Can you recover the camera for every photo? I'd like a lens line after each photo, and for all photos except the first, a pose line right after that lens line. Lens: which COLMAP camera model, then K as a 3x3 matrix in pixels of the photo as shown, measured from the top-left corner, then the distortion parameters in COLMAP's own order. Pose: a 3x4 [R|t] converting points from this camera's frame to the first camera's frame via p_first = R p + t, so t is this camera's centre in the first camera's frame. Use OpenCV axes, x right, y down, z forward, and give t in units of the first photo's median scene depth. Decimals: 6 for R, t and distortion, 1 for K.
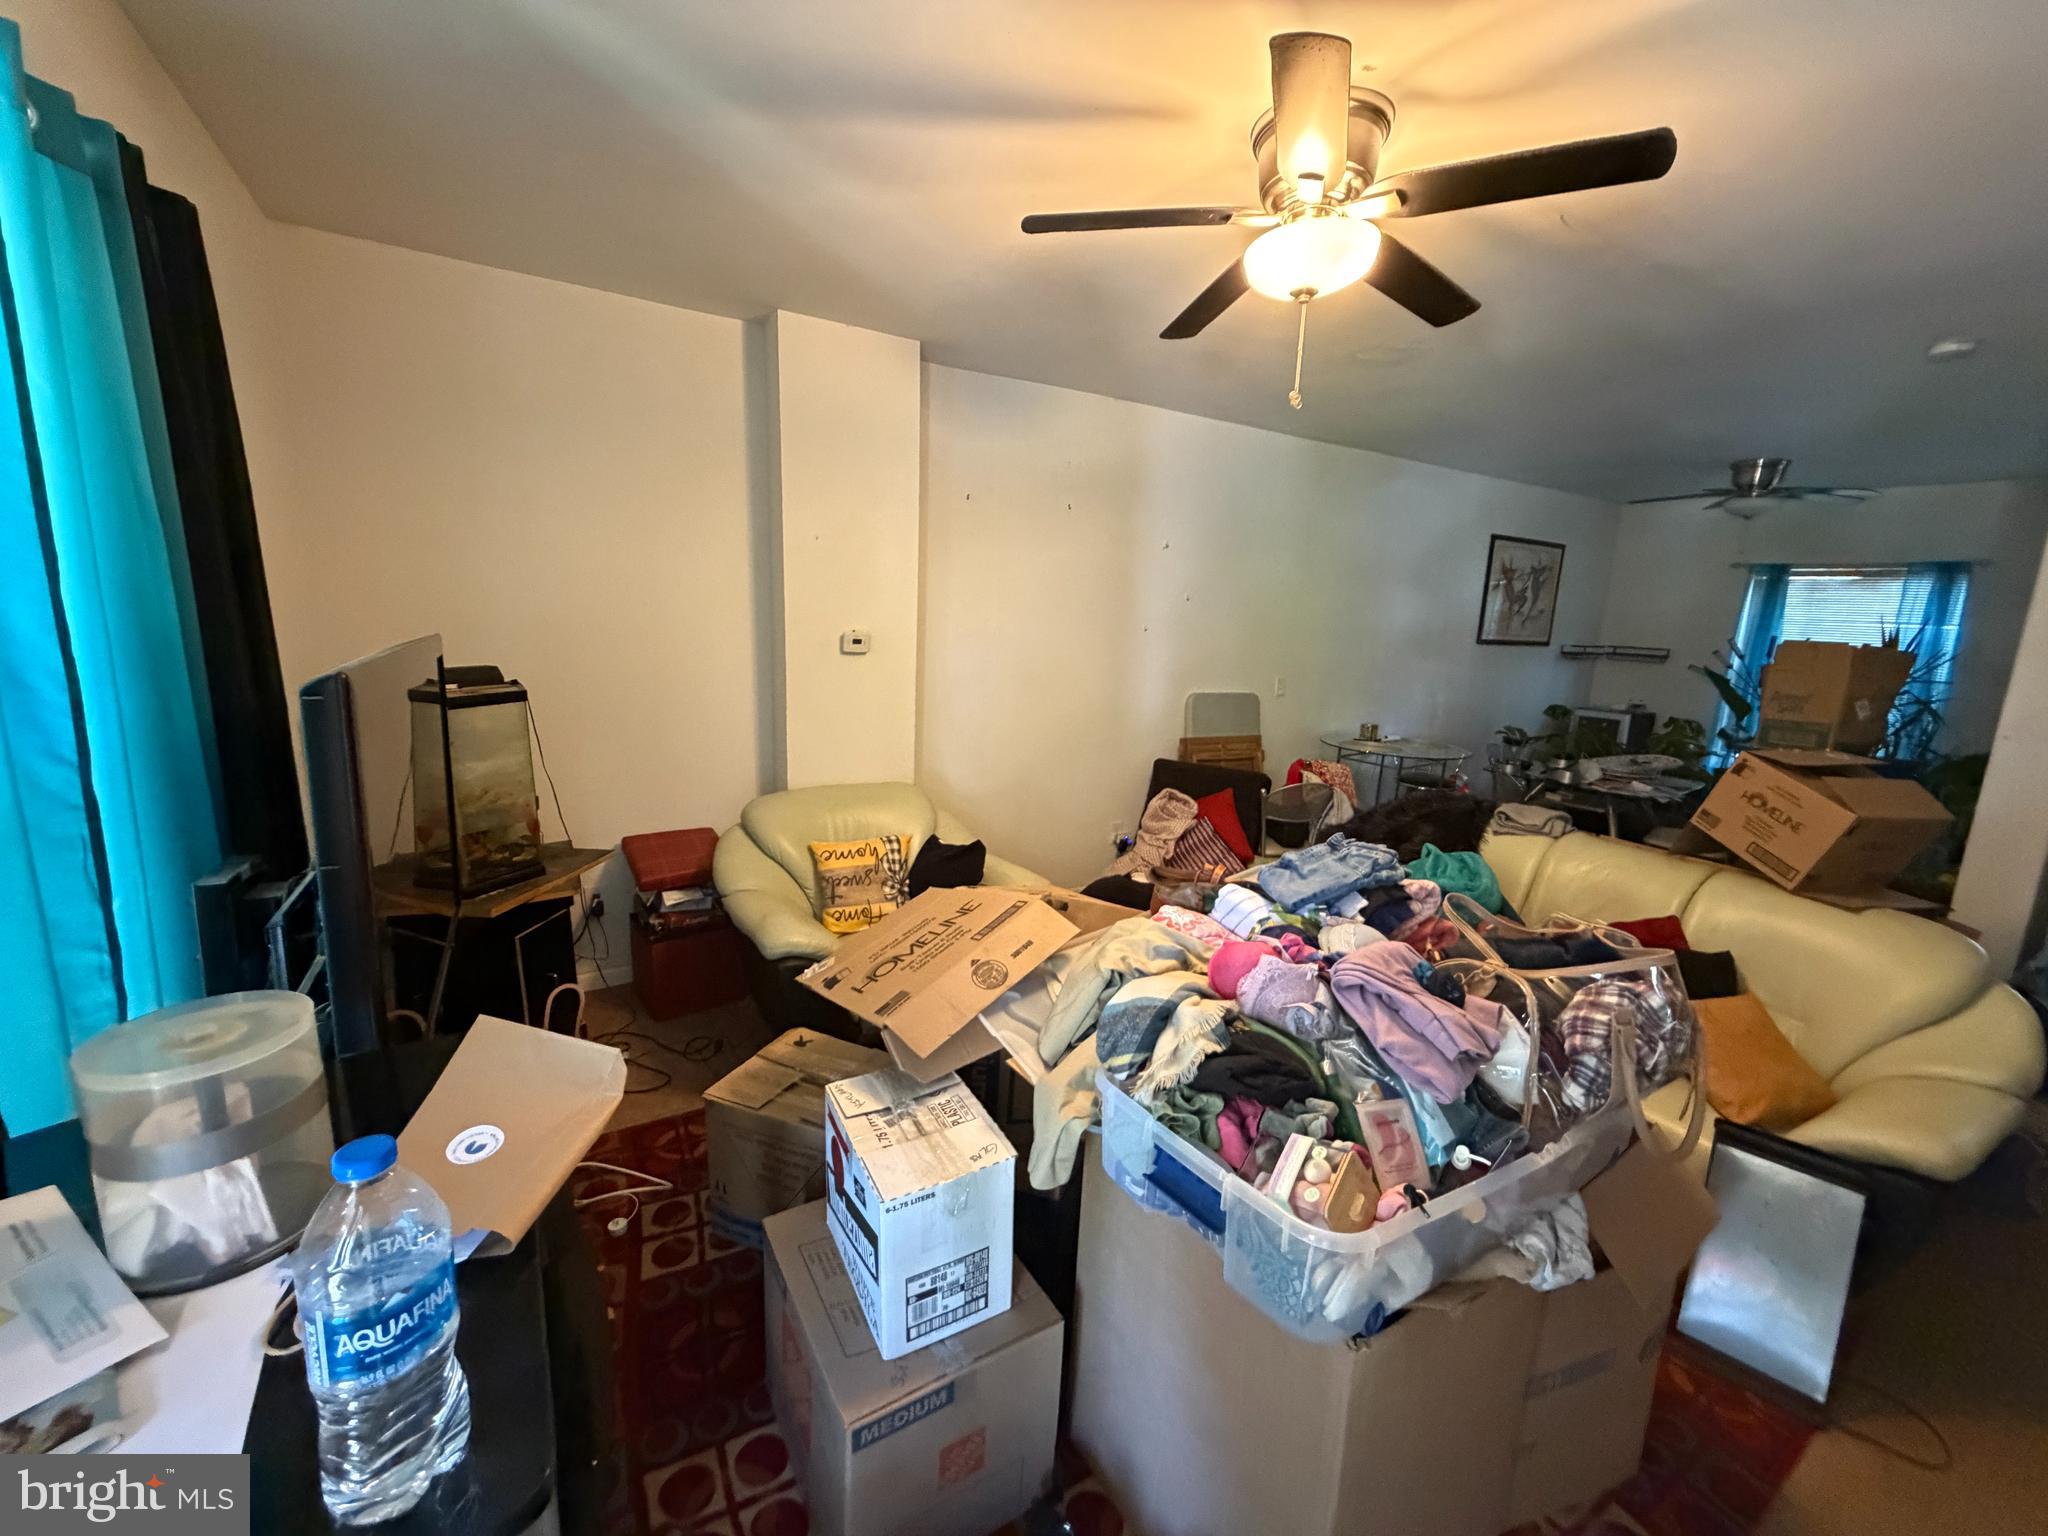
lens RADIAL K [[820.3, 0, 1016.3], [0, 820.3, 763.5], [0, 0, 1]] dist [0.003089, 0.000078]
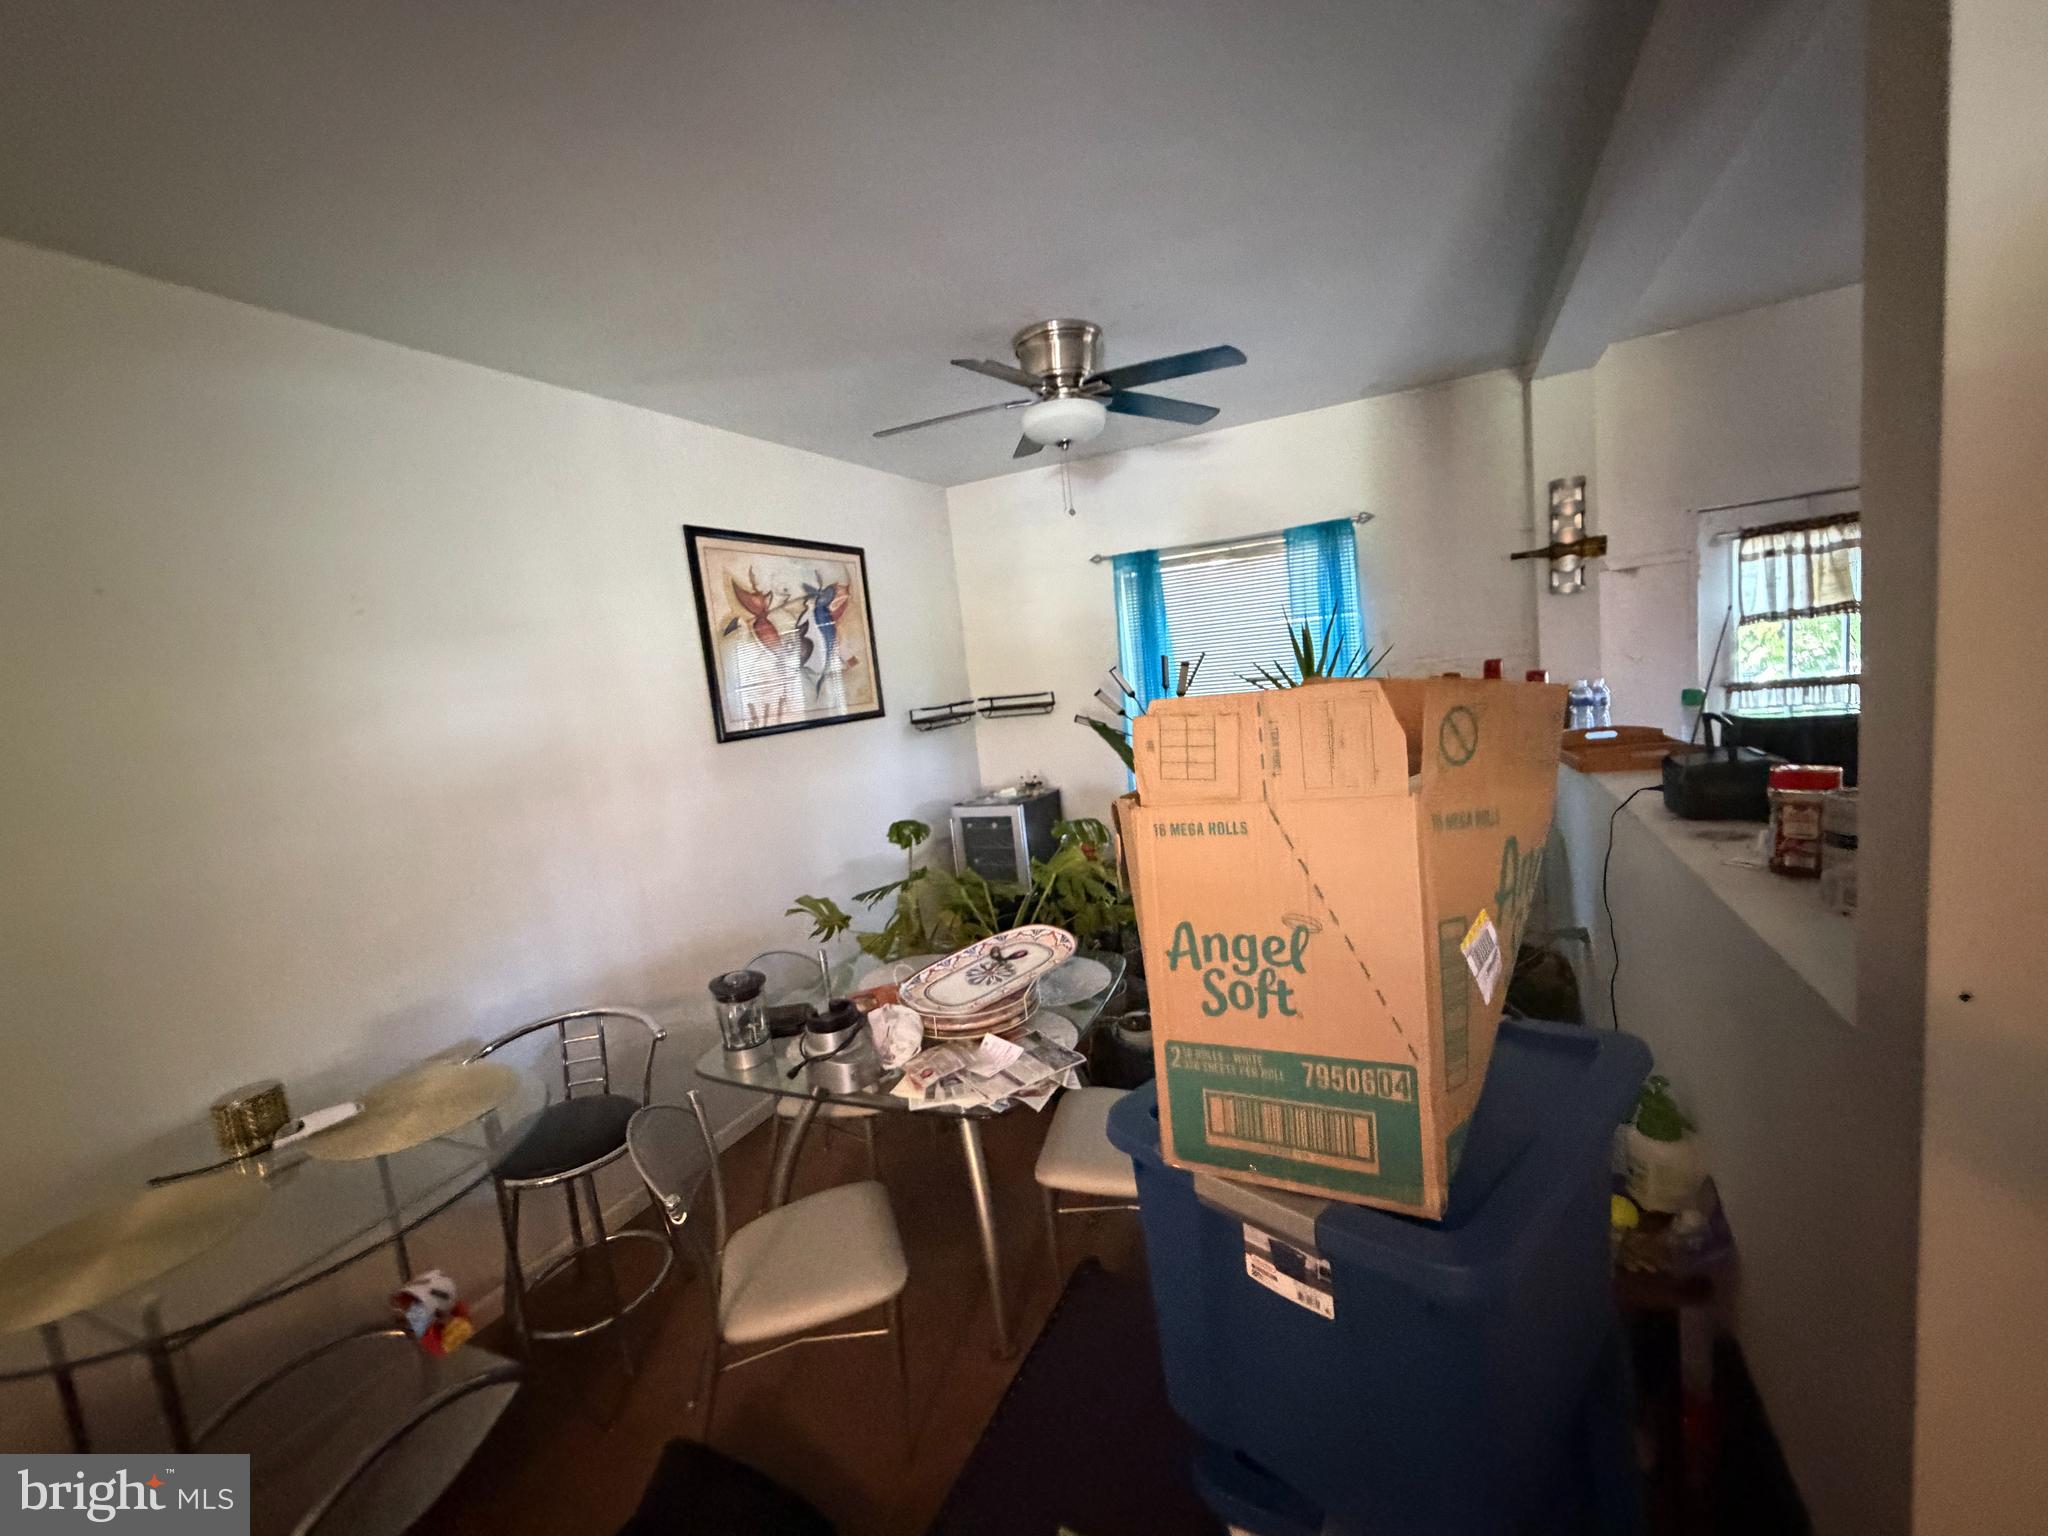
lens RADIAL K [[820.3, 0, 1018.6], [0, 820.3, 768.3], [0, 0, 1]] dist [0.003089, 0.000078]
pose [[0.842941, -0.193139, 0.502143, 0.443146], [0.230820, 0.972906, -0.013266, -0.079755], [-0.485976, 0.127088, 0.864683, 0.465324]]
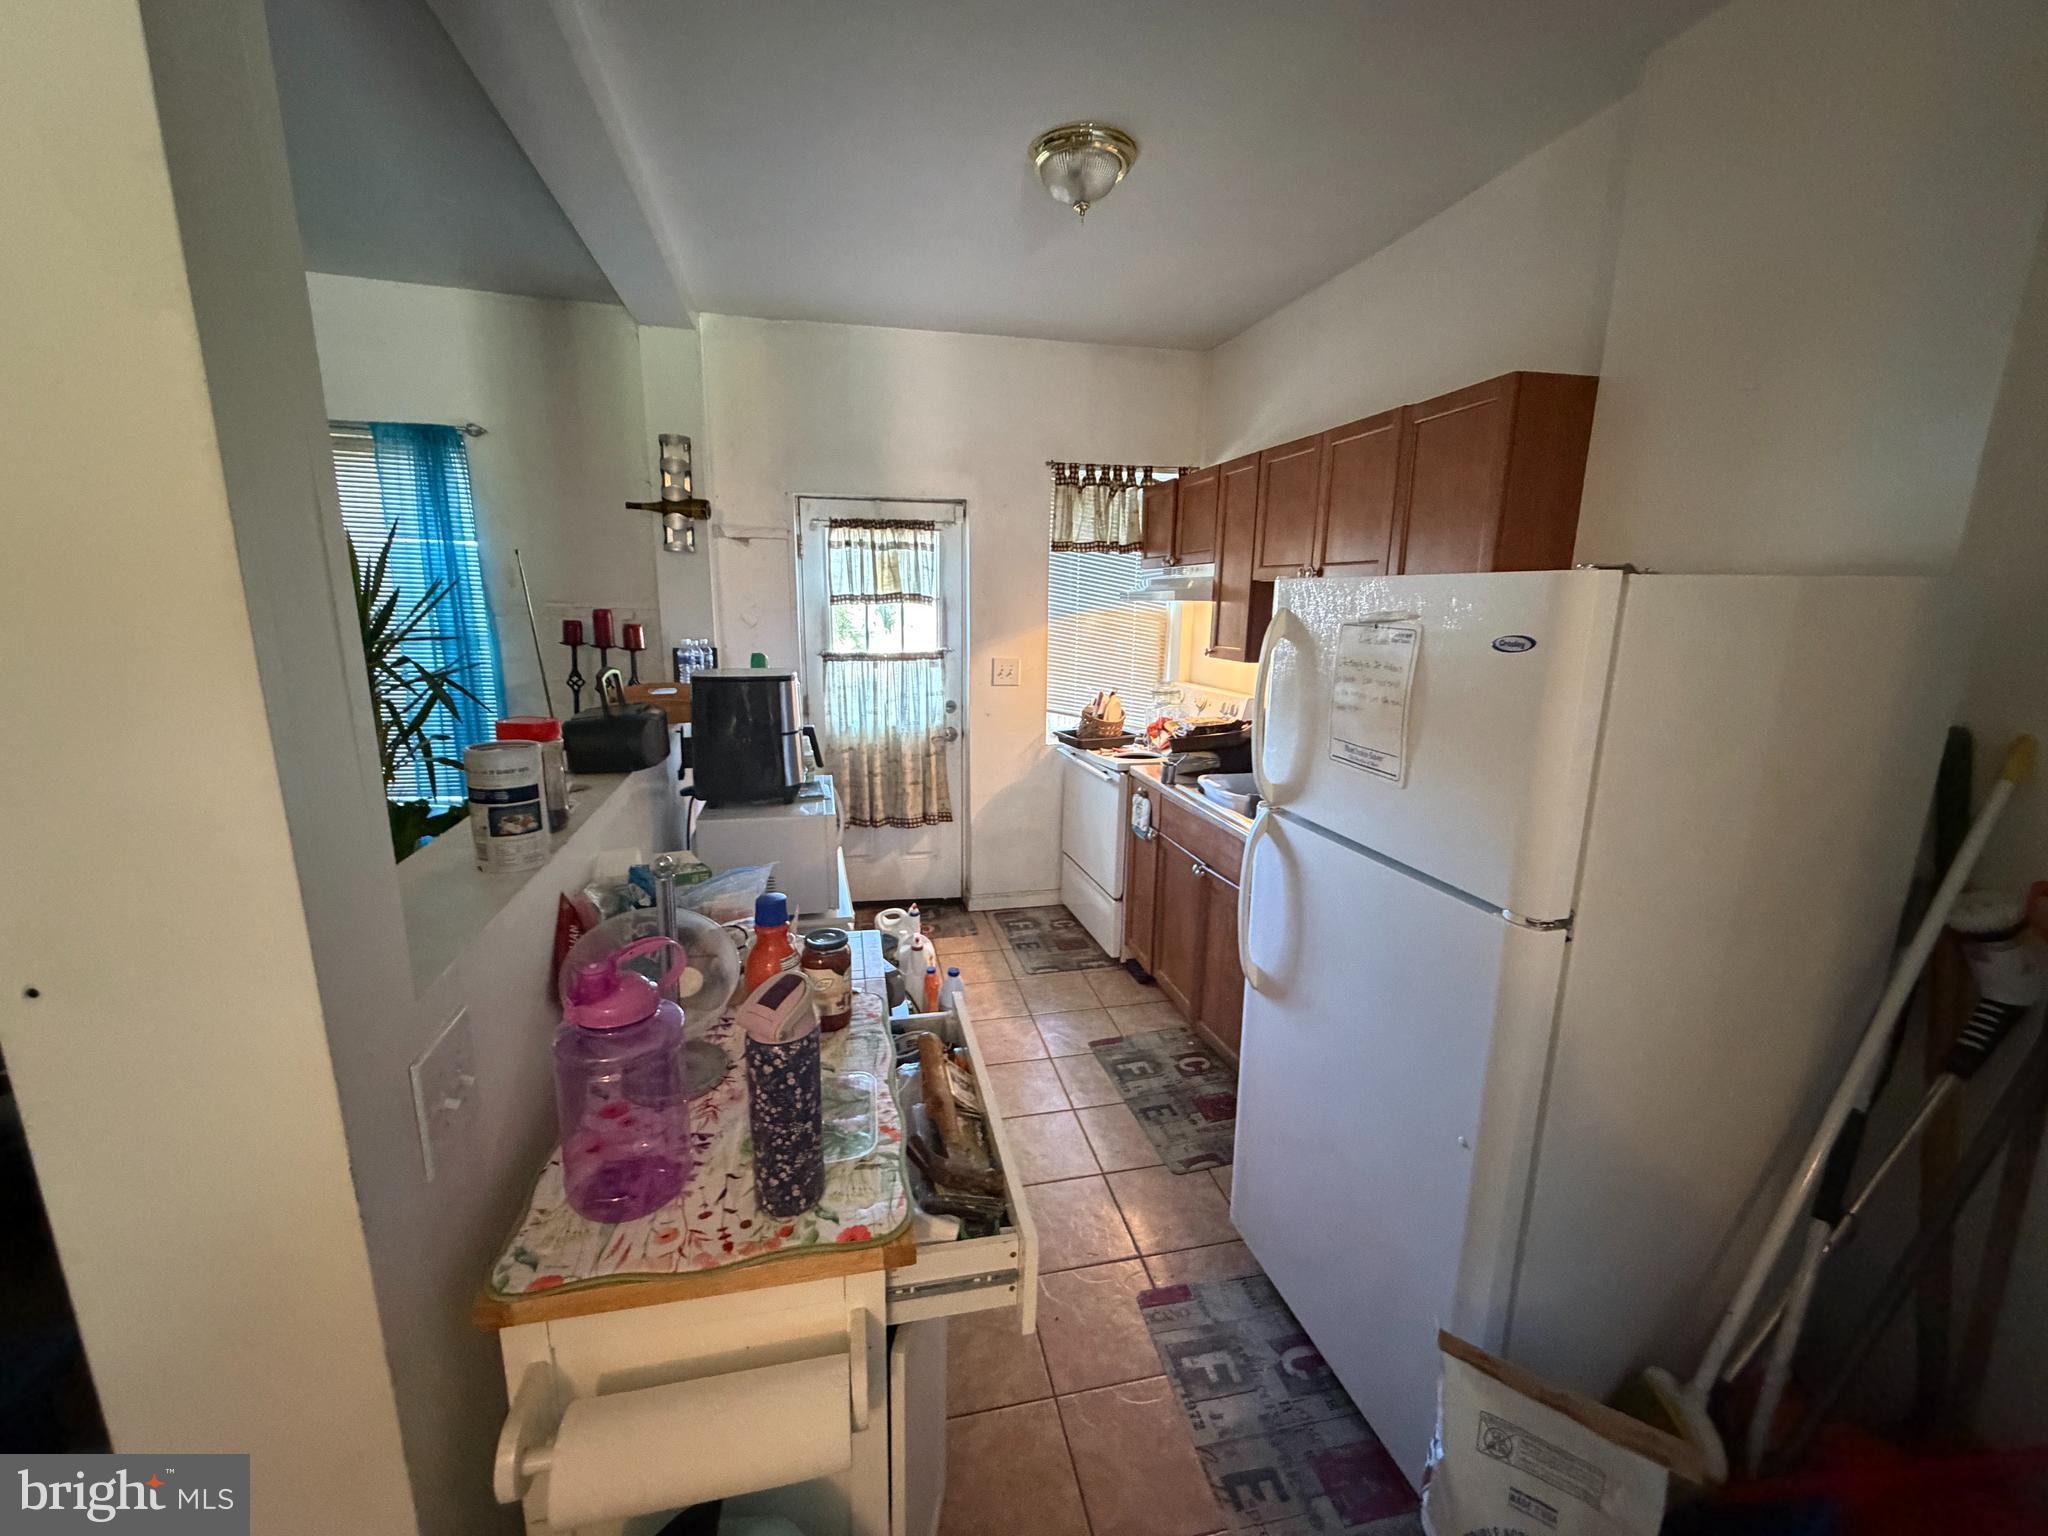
lens RADIAL K [[820.3, 0, 1019.2], [0, 820.3, 770.0], [0, 0, 1]] dist [0.003089, 0.000078]
pose [[0.308519, -0.229187, 0.923195, 0.563591], [0.166135, 0.968605, 0.184940, -0.041490], [-0.936598, 0.096317, 0.336909, 0.368730]]
